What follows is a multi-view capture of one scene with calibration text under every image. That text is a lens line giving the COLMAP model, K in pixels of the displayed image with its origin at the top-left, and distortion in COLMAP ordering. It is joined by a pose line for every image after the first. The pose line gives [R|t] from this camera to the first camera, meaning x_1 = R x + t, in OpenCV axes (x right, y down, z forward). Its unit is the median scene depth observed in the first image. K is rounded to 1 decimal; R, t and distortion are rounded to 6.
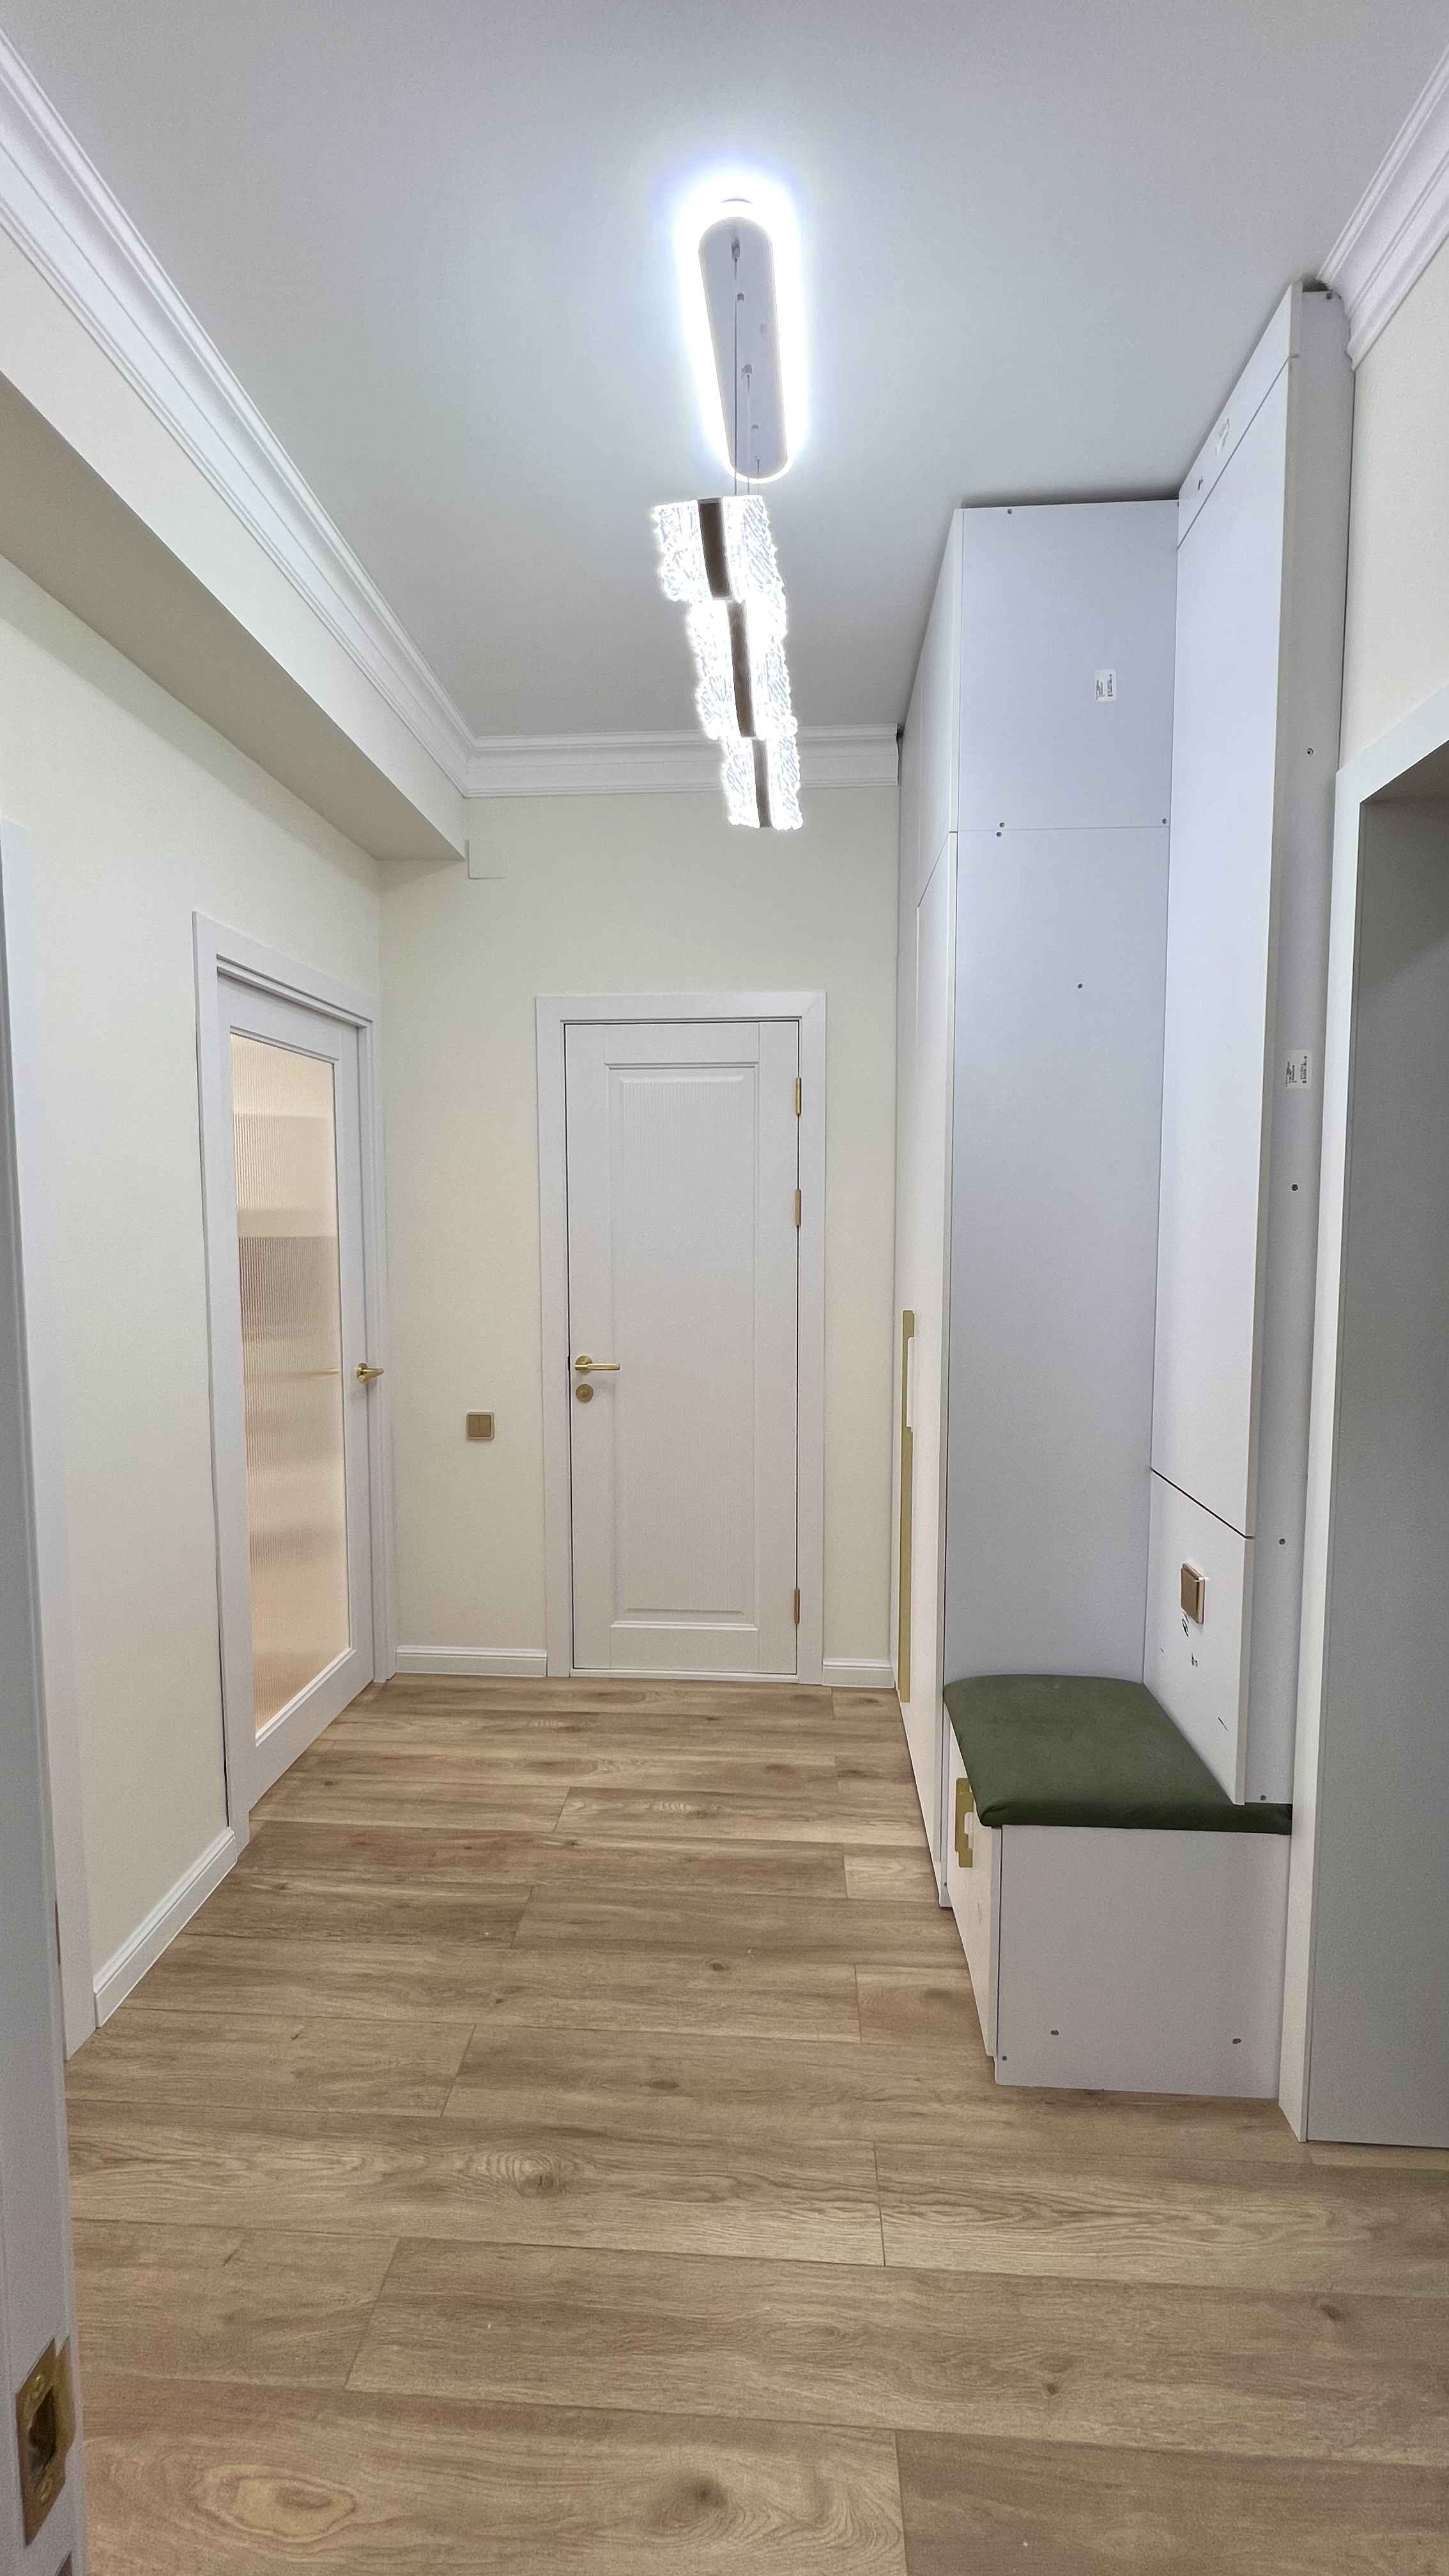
lens RADIAL K [[1037.3, 0, 723.3], [0, 1037.3, 1282.5], [0, 0, 1]] dist [0.000270, -0.000105]
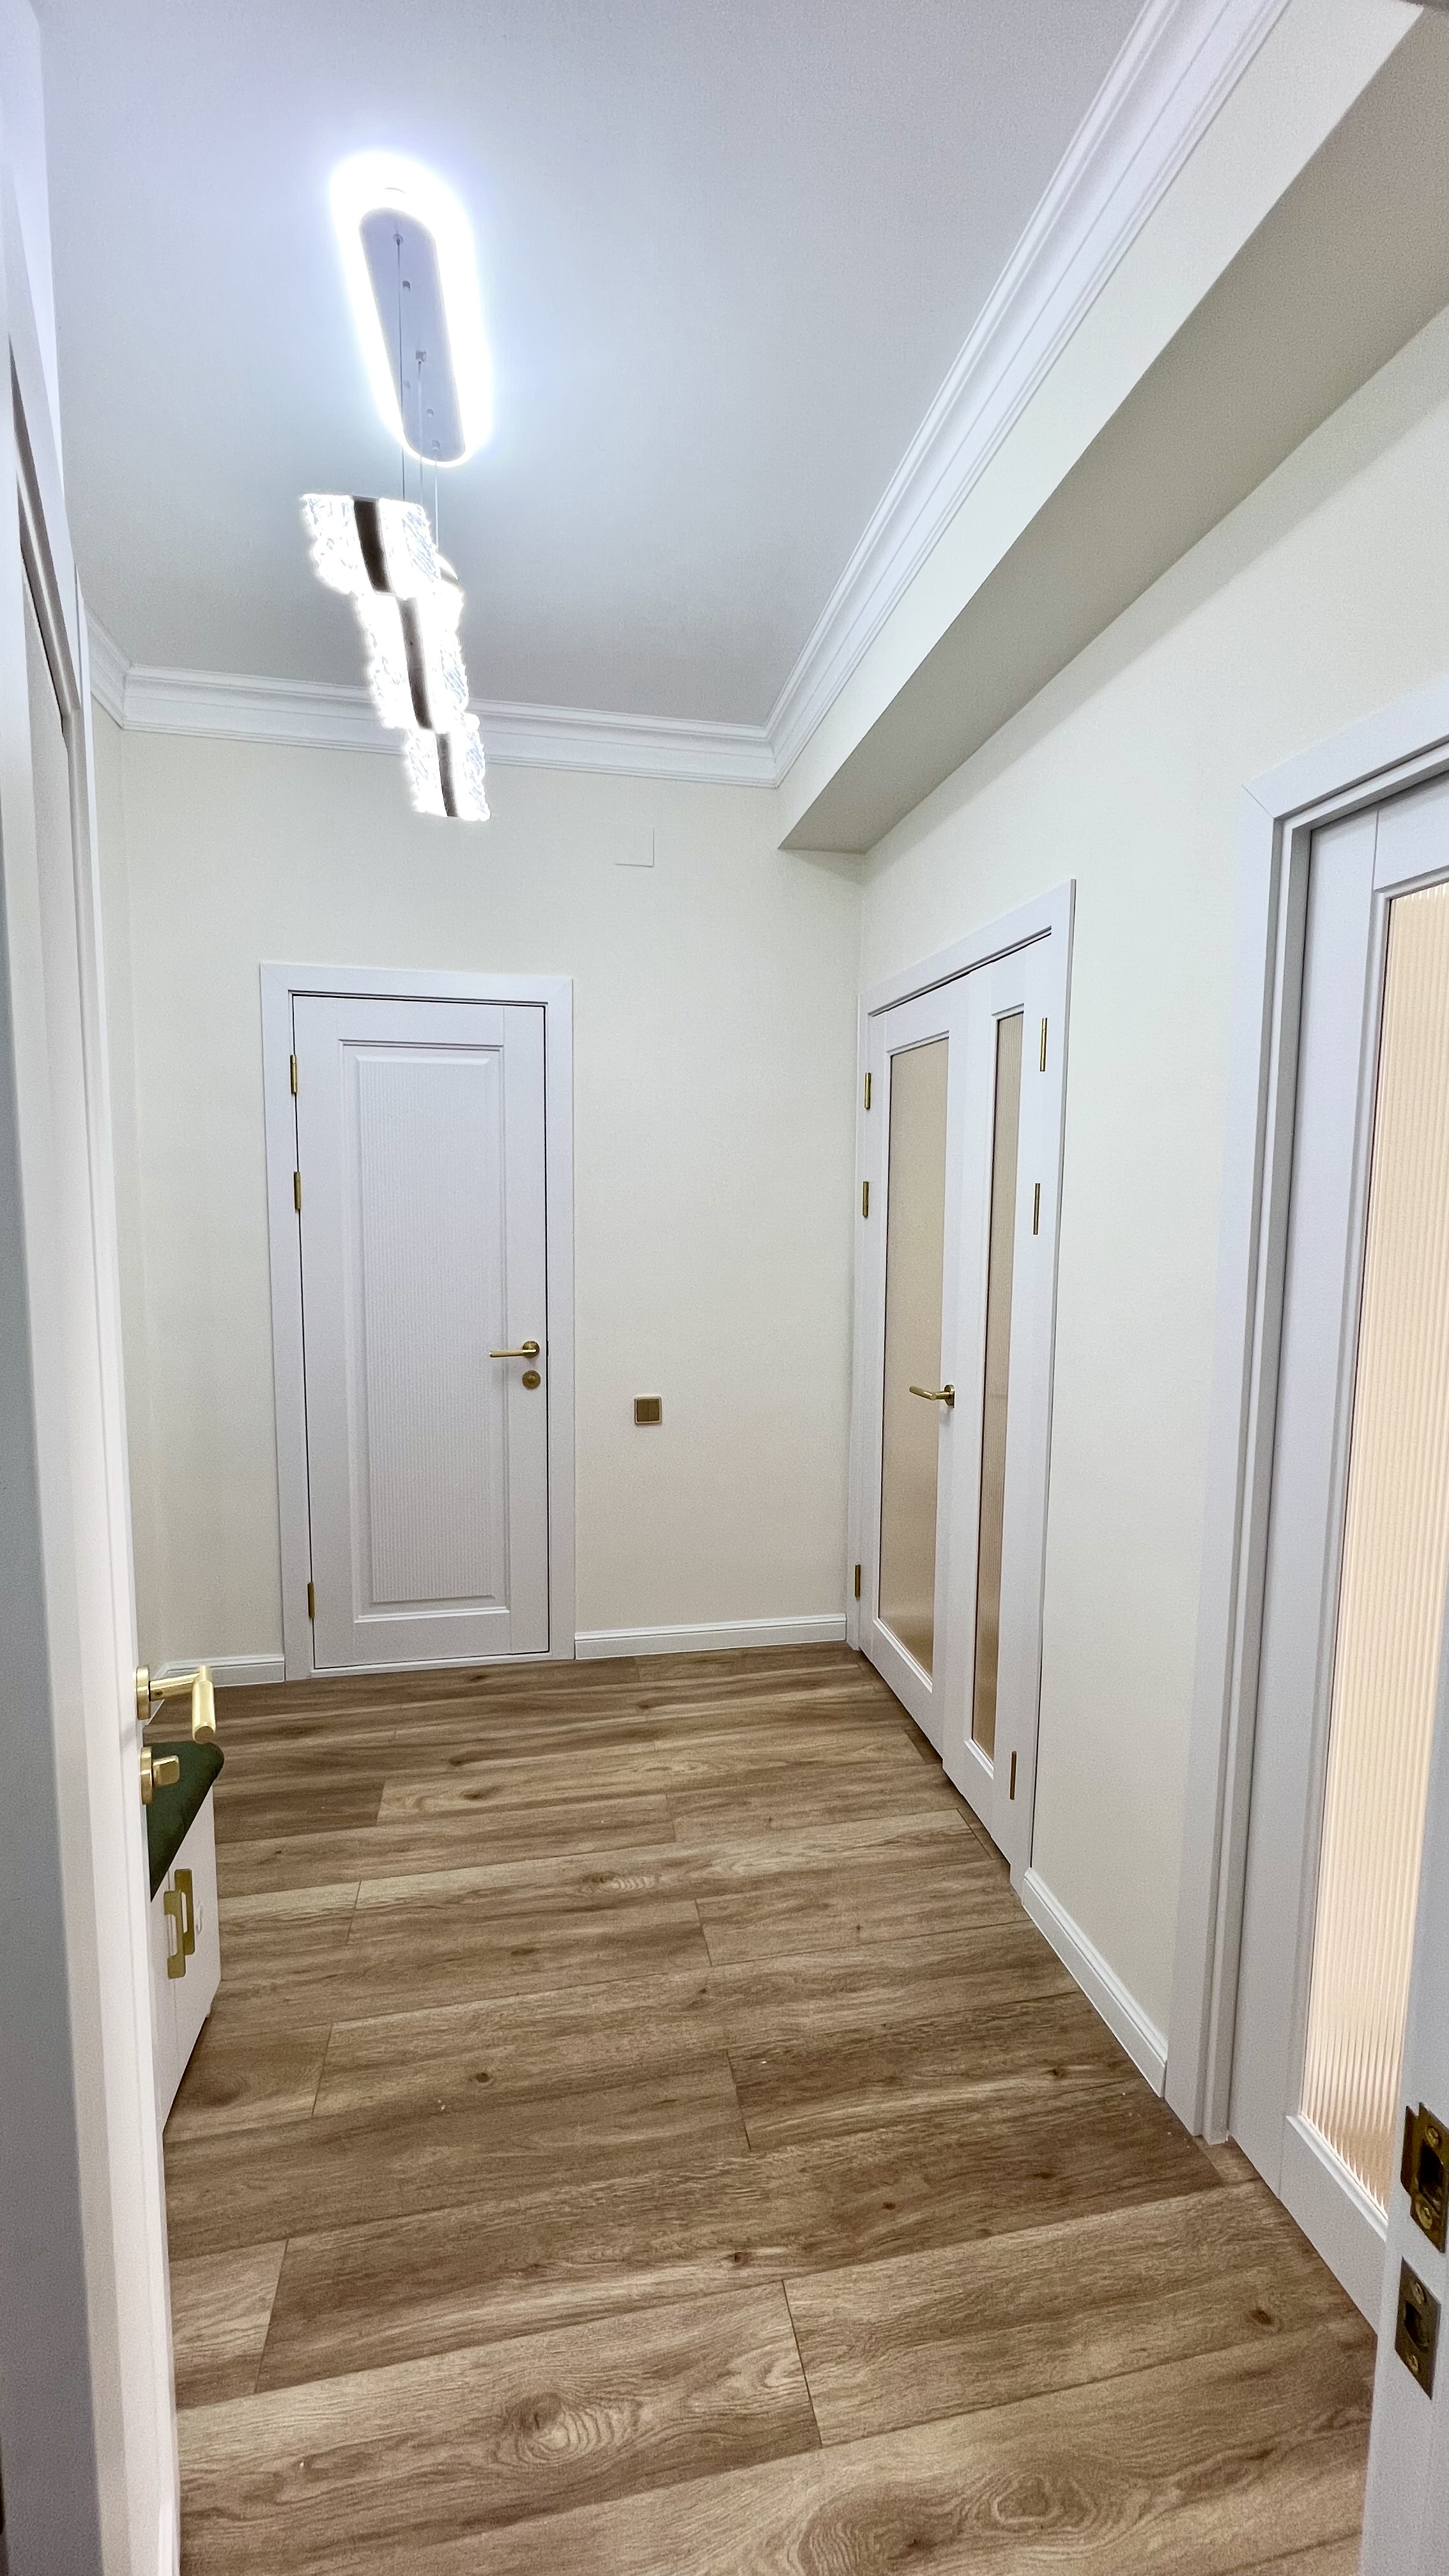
lens RADIAL K [[1033.4, 0, 724.7], [0, 1033.4, 1301.8], [0, 0, 1]] dist [-0.000169, 0.000498]
pose [[-0.966102, 0.022112, -0.257211, 0.006378], [-0.028356, 0.981208, 0.190860, -0.153772], [0.256597, 0.191684, -0.947320, 1.819062]]
